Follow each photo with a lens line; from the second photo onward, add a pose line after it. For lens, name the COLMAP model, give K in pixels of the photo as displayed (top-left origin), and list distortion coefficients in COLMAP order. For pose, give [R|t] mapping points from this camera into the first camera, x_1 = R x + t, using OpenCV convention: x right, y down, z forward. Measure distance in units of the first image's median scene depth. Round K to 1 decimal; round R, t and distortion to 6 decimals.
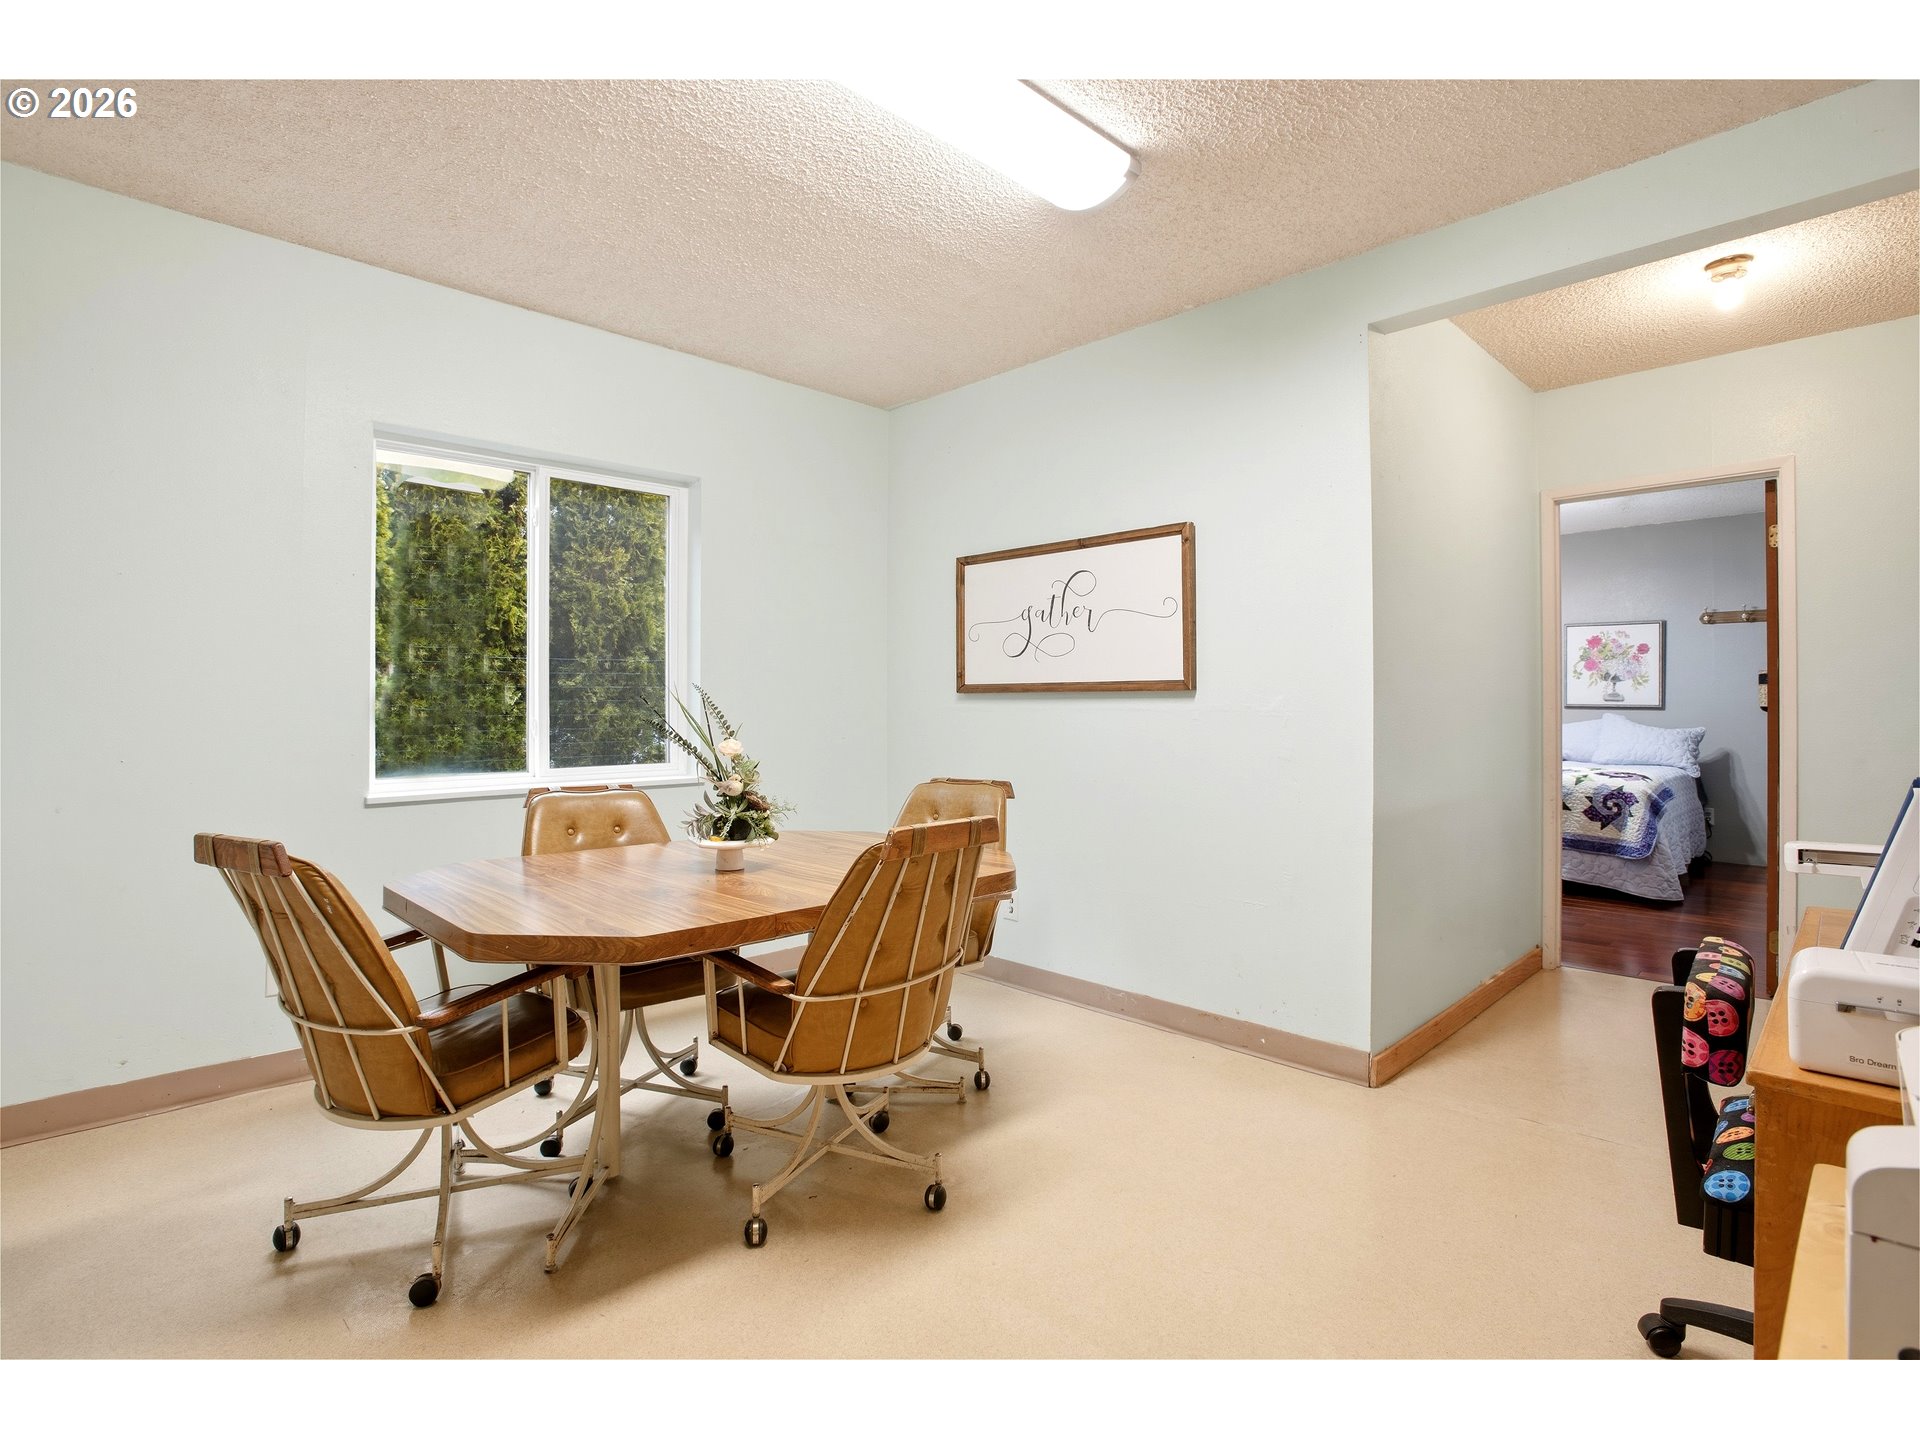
lens RADIAL K [[978.7, 0, 949.8], [0, 978.7, 723.5], [0, 0, 1]] dist [-0.078180, 0.037065]
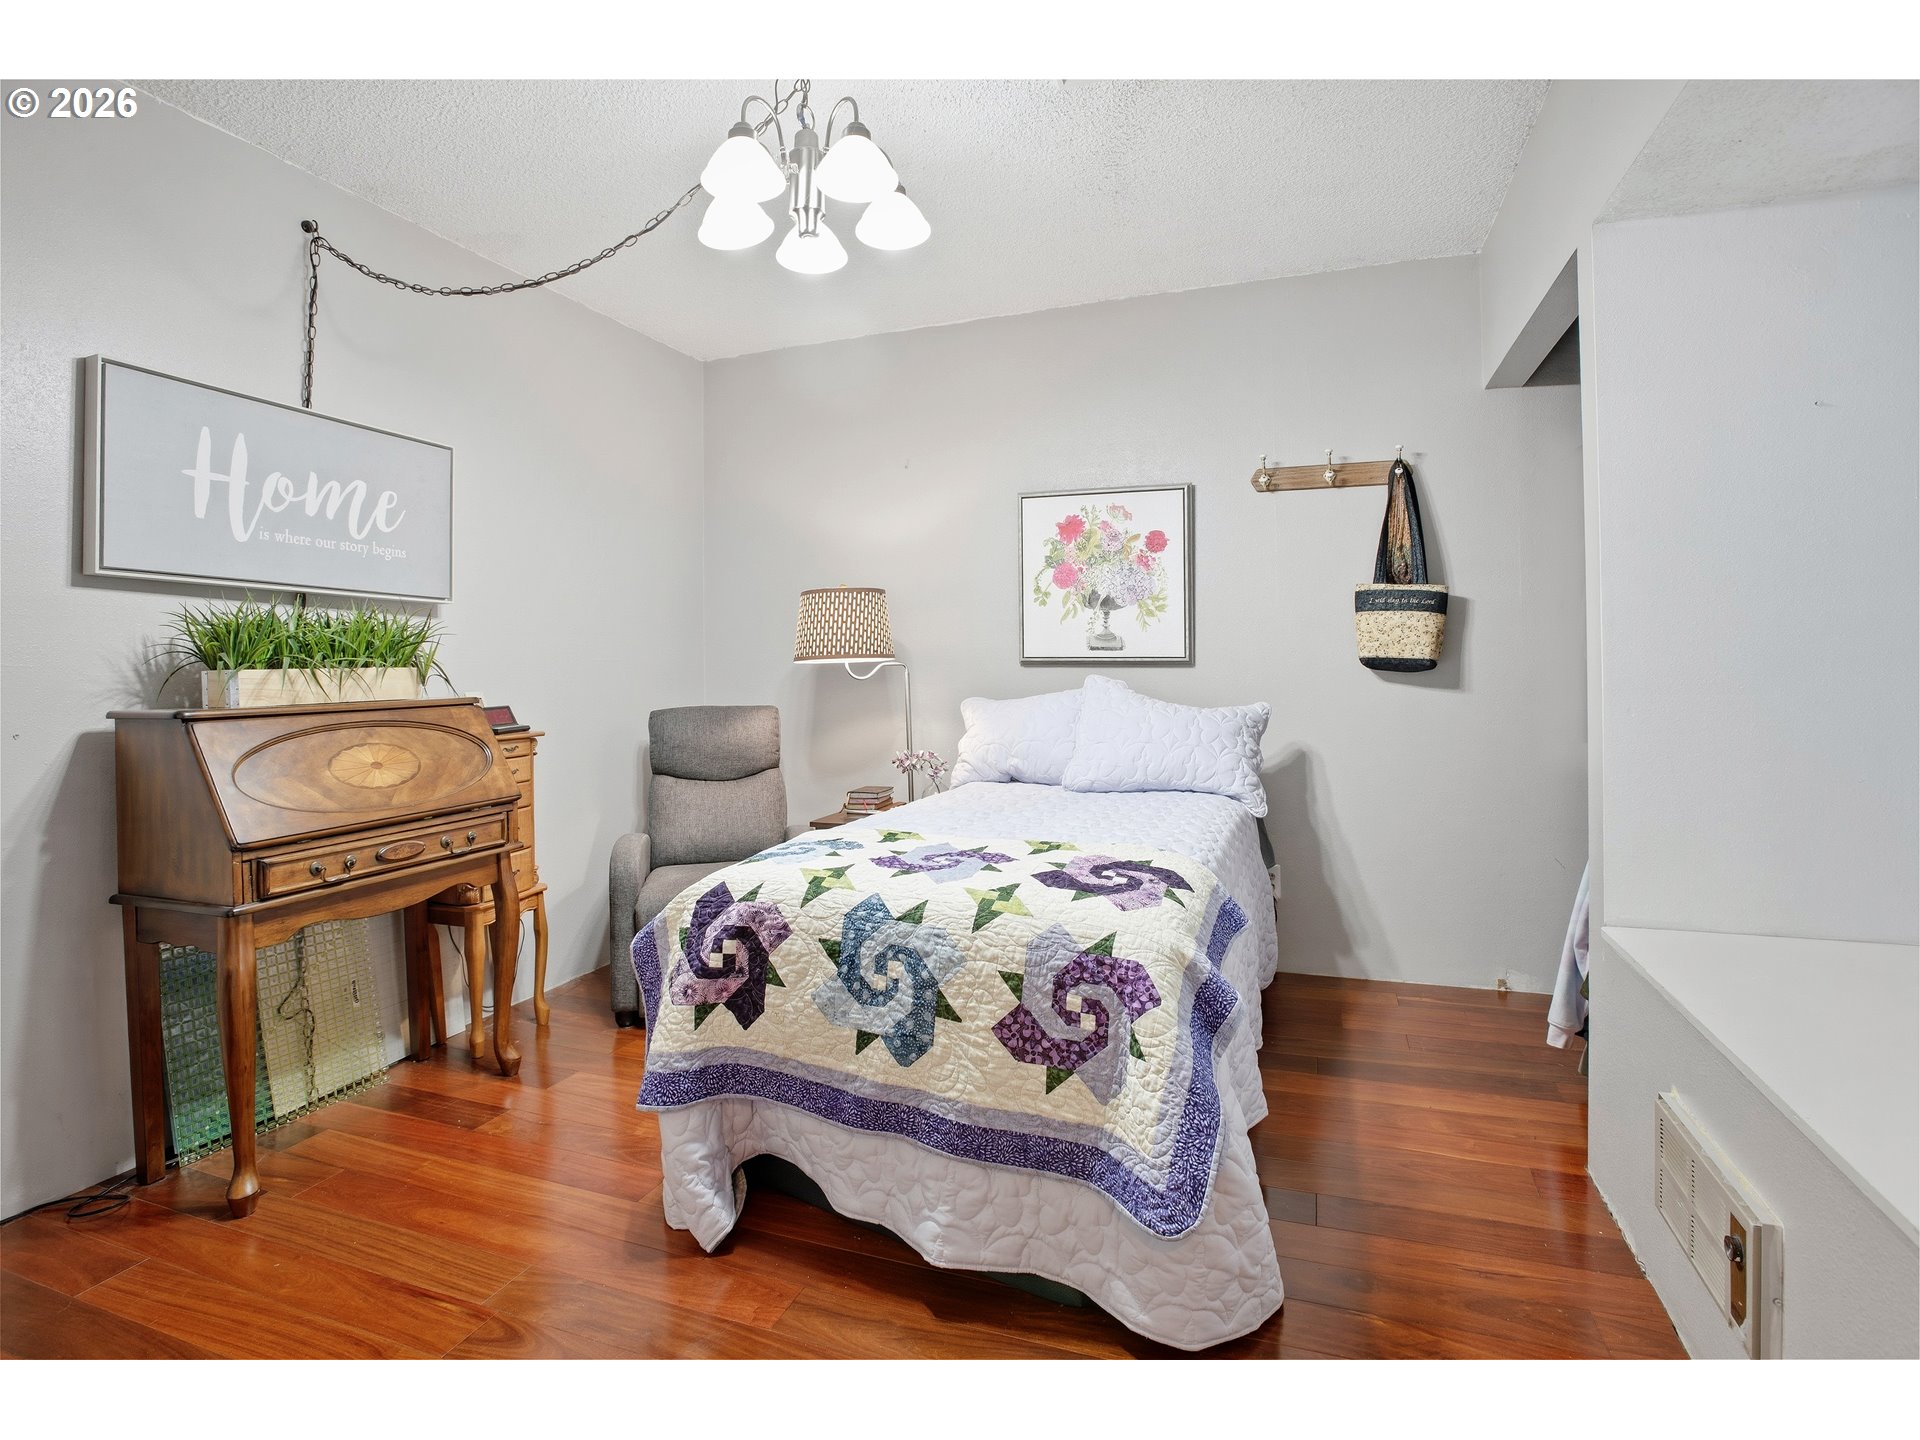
lens RADIAL K [[978.7, 0, 949.8], [0, 978.7, 723.5], [0, 0, 1]] dist [-0.078180, 0.037065]
pose [[0.908223, -0.039105, 0.416655, 0.448176], [0.021777, 0.998692, 0.046262, -0.011142], [-0.417919, -0.032943, 0.907887, 0.621777]]
